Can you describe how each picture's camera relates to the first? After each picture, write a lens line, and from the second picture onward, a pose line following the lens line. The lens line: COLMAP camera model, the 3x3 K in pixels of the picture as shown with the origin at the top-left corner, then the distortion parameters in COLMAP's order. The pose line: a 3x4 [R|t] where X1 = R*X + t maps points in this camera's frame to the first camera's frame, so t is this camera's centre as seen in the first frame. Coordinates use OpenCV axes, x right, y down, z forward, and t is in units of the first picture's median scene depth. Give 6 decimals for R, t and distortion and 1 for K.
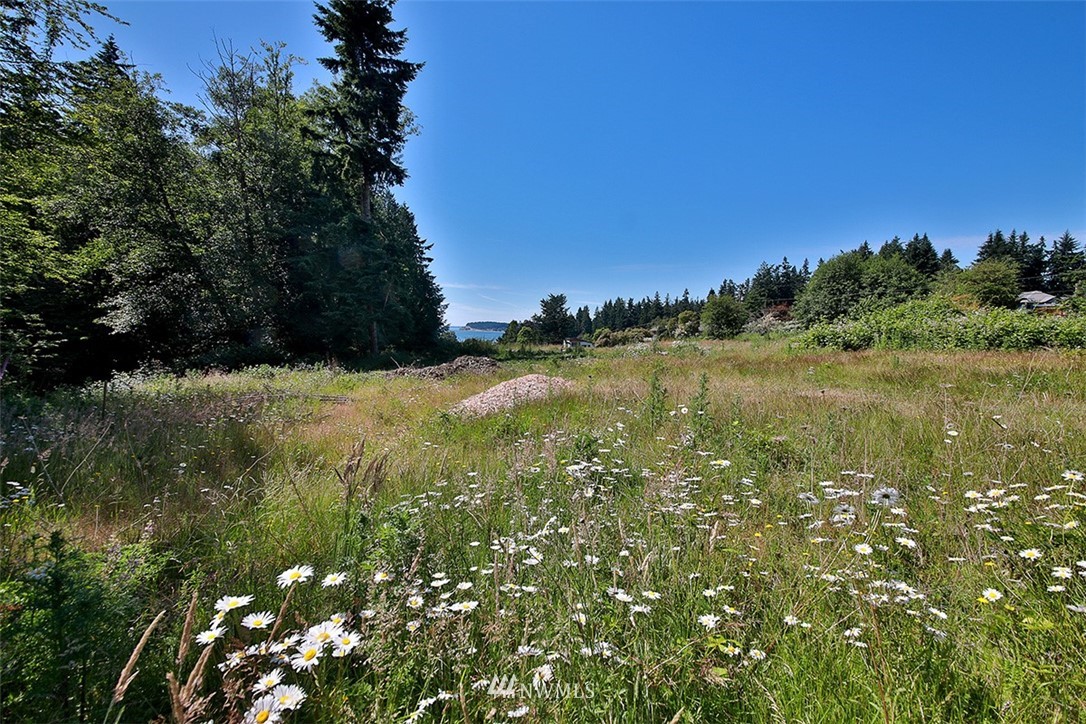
lens RADIAL K [[377.7, 0, 543.0], [0, 377.7, 362.0], [0, 0, 1]] dist [-0.036660, -0.000058]
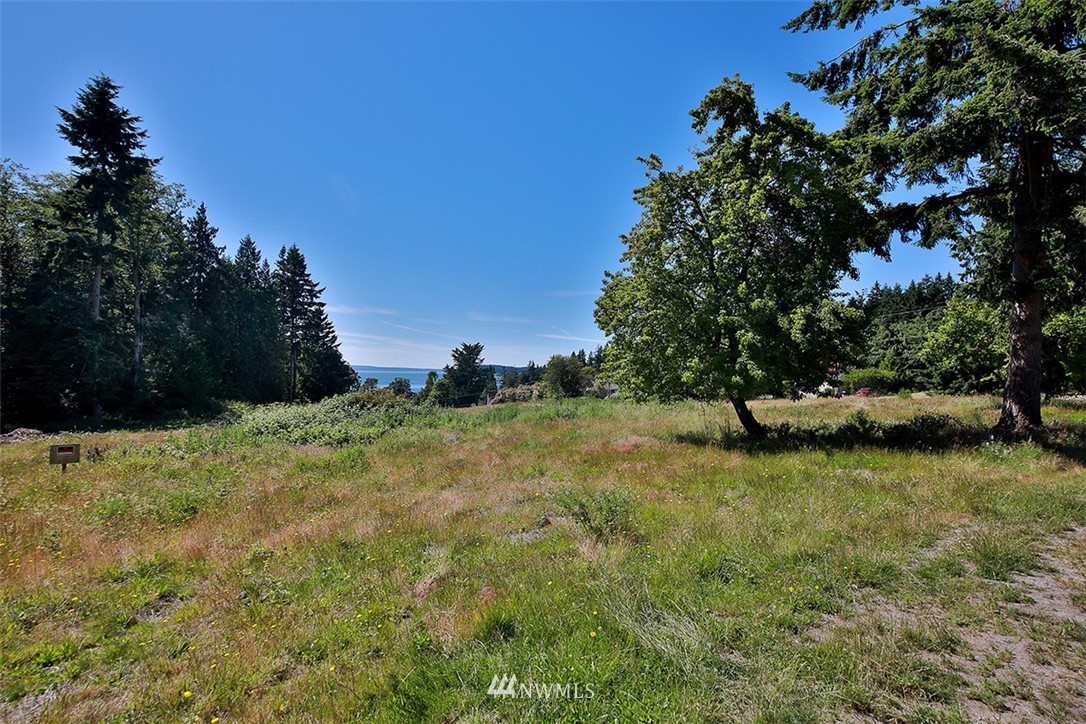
lens RADIAL K [[470.8, 0, 543.0], [0, 470.8, 362.0], [0, 0, 1]] dist [0.001340, -0.013067]
pose [[0.999003, 0.018038, -0.040838, 0.282910], [-0.022545, 0.993368, -0.112745, -0.017821], [0.038534, 0.113554, 0.992784, -0.094760]]
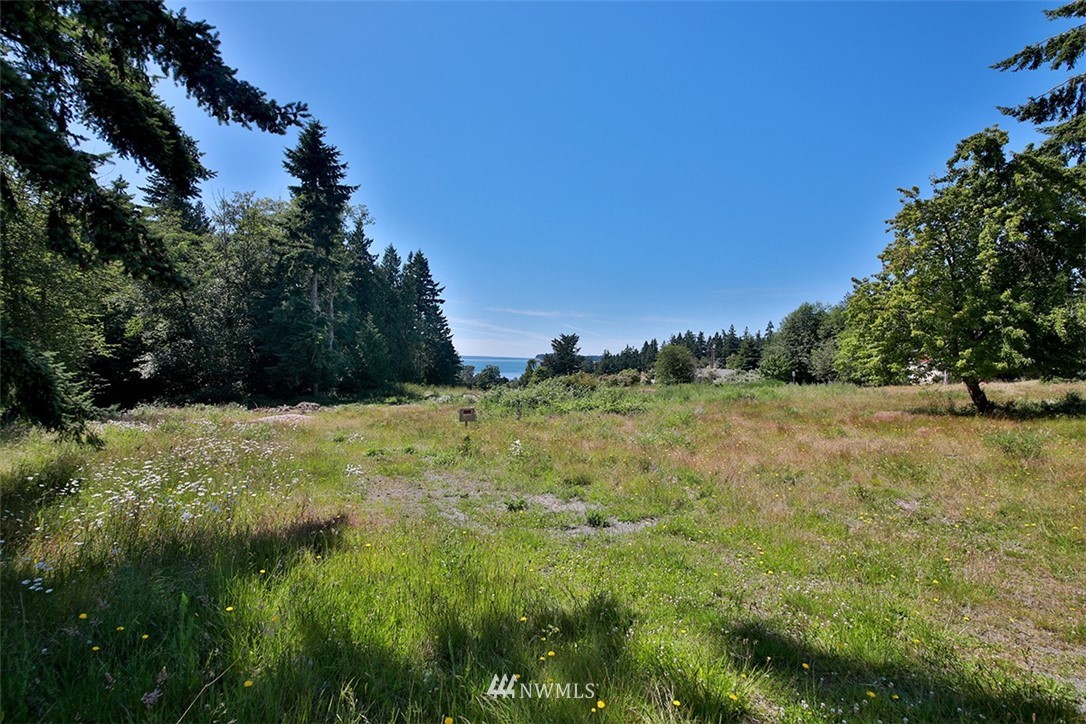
lens RADIAL K [[435.6, 0, 554.2], [0, 435.6, 366.0], [0, 0, 1]] dist [-0.021971, -0.000652]
pose [[0.986580, 0.022645, -0.161703, 0.209145], [-0.035122, 0.996585, -0.074725, -0.012403], [0.159459, 0.079401, 0.984006, -0.132375]]
